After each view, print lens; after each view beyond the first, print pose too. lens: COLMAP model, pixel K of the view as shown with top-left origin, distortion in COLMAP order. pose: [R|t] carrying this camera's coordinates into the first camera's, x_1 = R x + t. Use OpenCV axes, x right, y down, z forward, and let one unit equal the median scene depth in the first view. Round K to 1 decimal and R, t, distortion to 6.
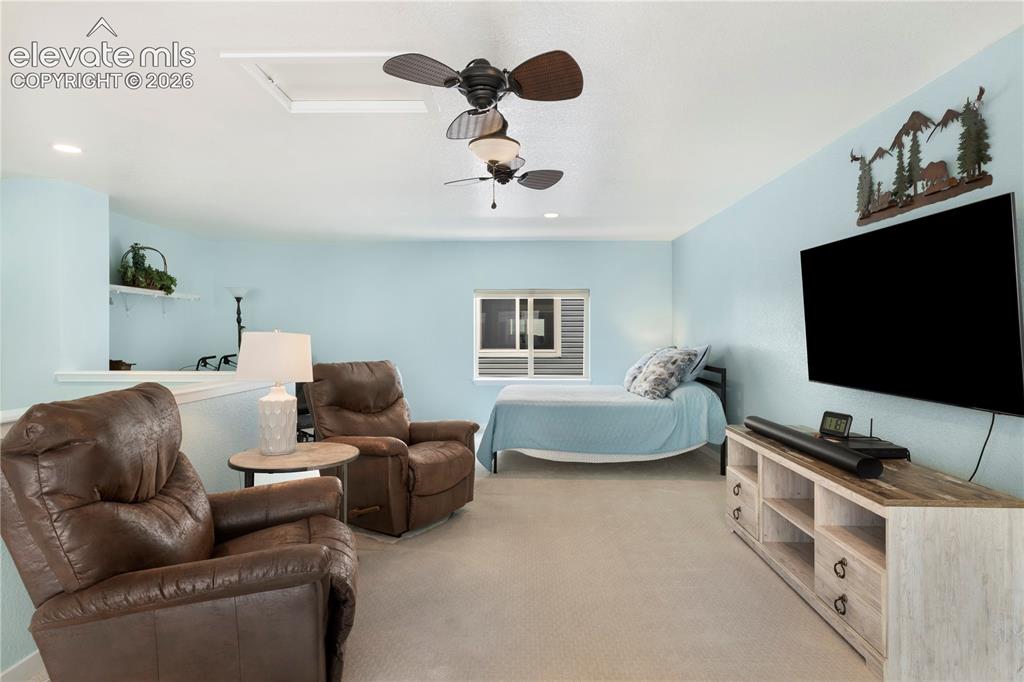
lens RADIAL K [[548.0, 0, 509.2], [0, 548.0, 337.4], [0, 0, 1]] dist [0.001551, -0.000862]
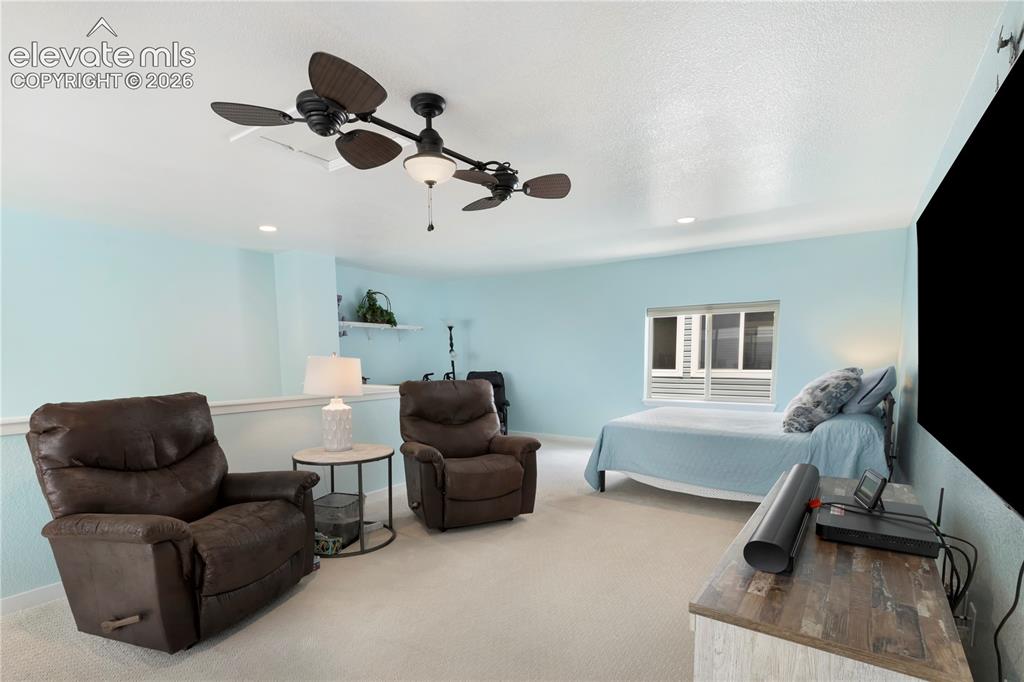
lens RADIAL K [[492.3, 0, 504.6], [0, 492.3, 412.5], [0, 0, 1]] dist [-0.000185, 0.000007]
pose [[0.833695, 0.055679, -0.549411, 0.340444], [0.006464, 0.993852, 0.110530, -0.001612], [0.552187, -0.095700, 0.828209, 0.167280]]
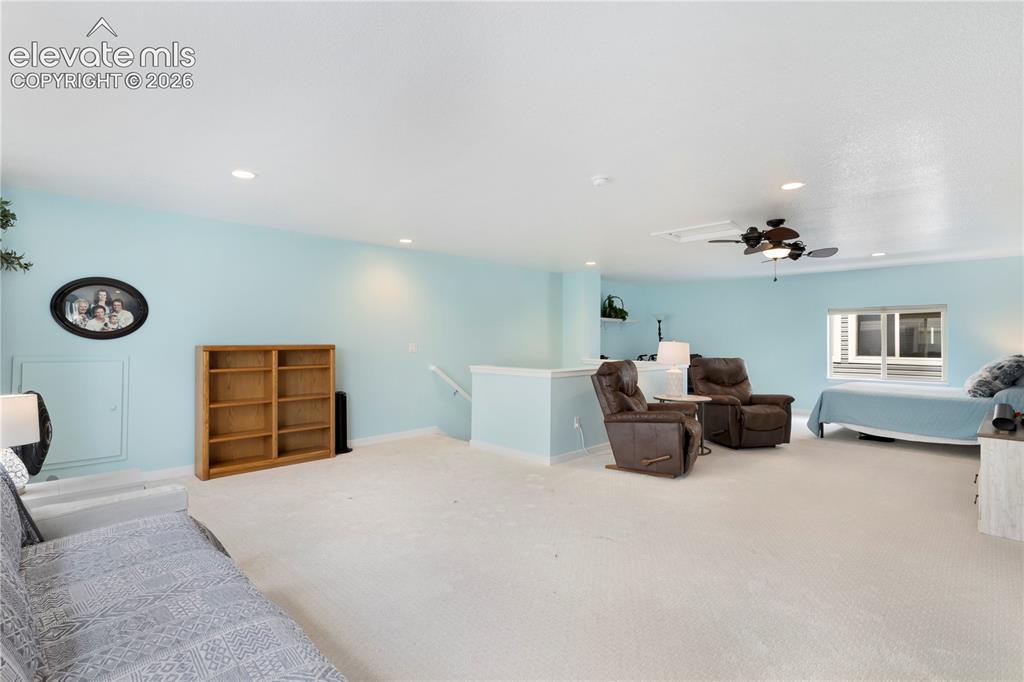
lens RADIAL K [[479.4, 0, 514.8], [0, 479.4, 337.8], [0, 0, 1]] dist [0.004269, 0.000422]
pose [[0.727712, -0.000962, -0.685883, 0.277260], [-0.008707, 0.999905, -0.010640, 0.000382], [0.685828, 0.013715, 0.727634, -0.540381]]
